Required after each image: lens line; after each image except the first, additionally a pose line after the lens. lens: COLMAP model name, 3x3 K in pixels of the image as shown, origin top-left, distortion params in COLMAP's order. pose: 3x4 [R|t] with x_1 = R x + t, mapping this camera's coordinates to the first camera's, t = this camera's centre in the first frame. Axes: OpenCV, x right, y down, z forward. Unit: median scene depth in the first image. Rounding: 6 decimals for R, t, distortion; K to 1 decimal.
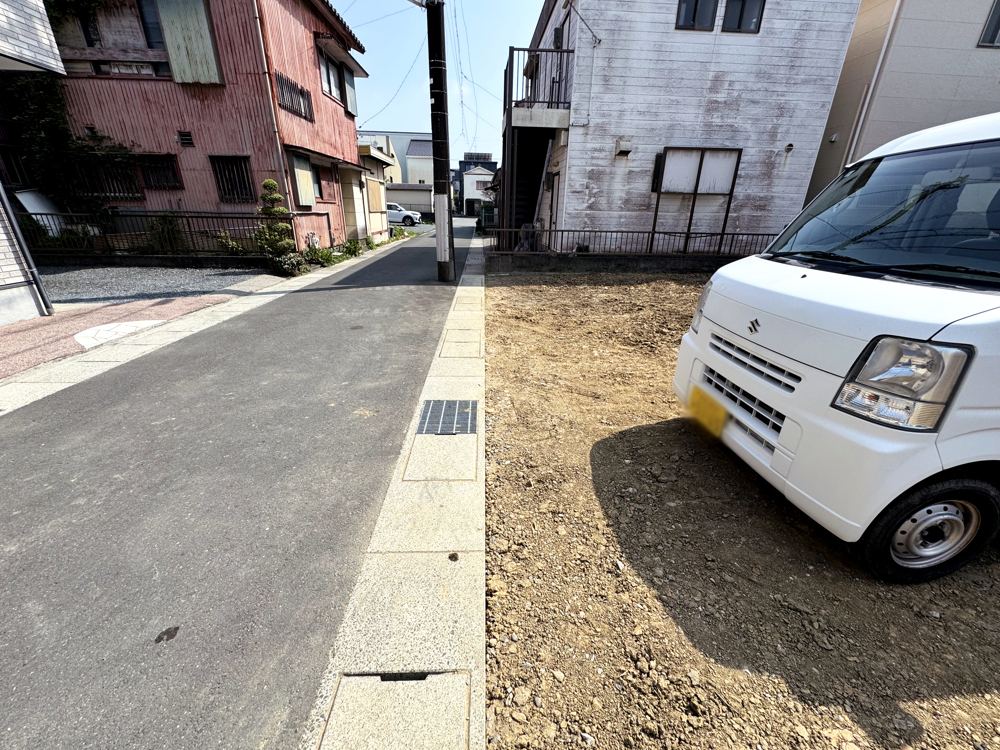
lens RADIAL K [[400.4, 0, 499.8], [0, 400.4, 374.2], [0, 0, 1]] dist [-0.003799, 0.000552]
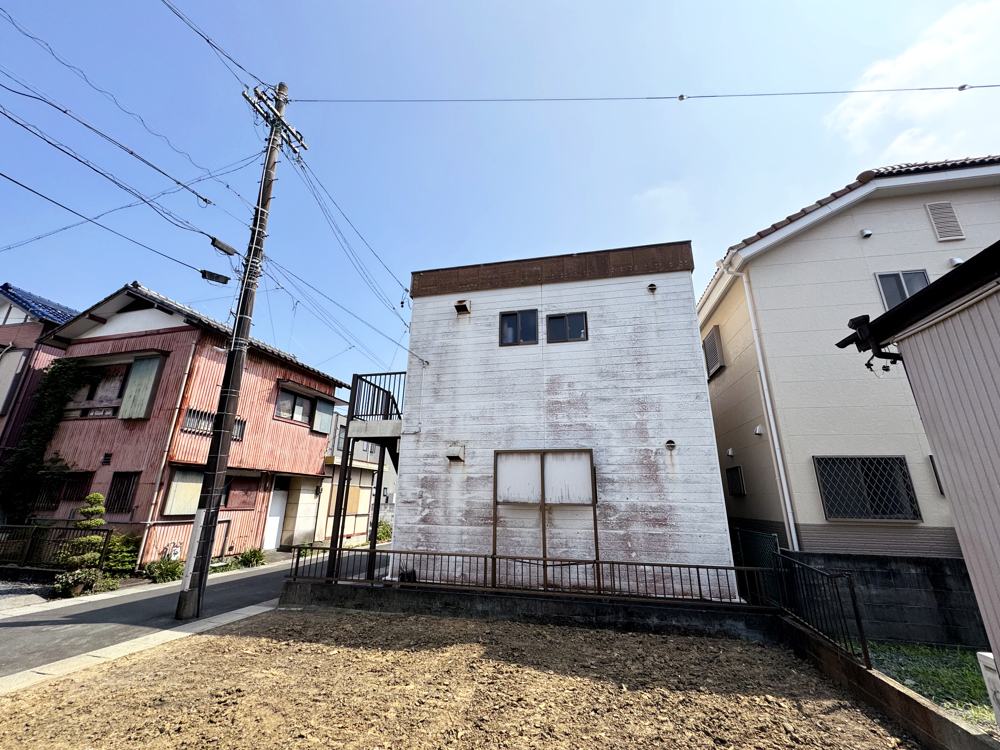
lens RADIAL K [[400.4, 0, 497.1], [0, 400.4, 373.6], [0, 0, 1]] dist [-0.003799, 0.000552]
pose [[0.960797, -0.087344, -0.263135, 0.644337], [-0.104055, 0.766104, -0.634238, -0.160426], [0.256986, 0.636754, 0.726982, 0.287751]]
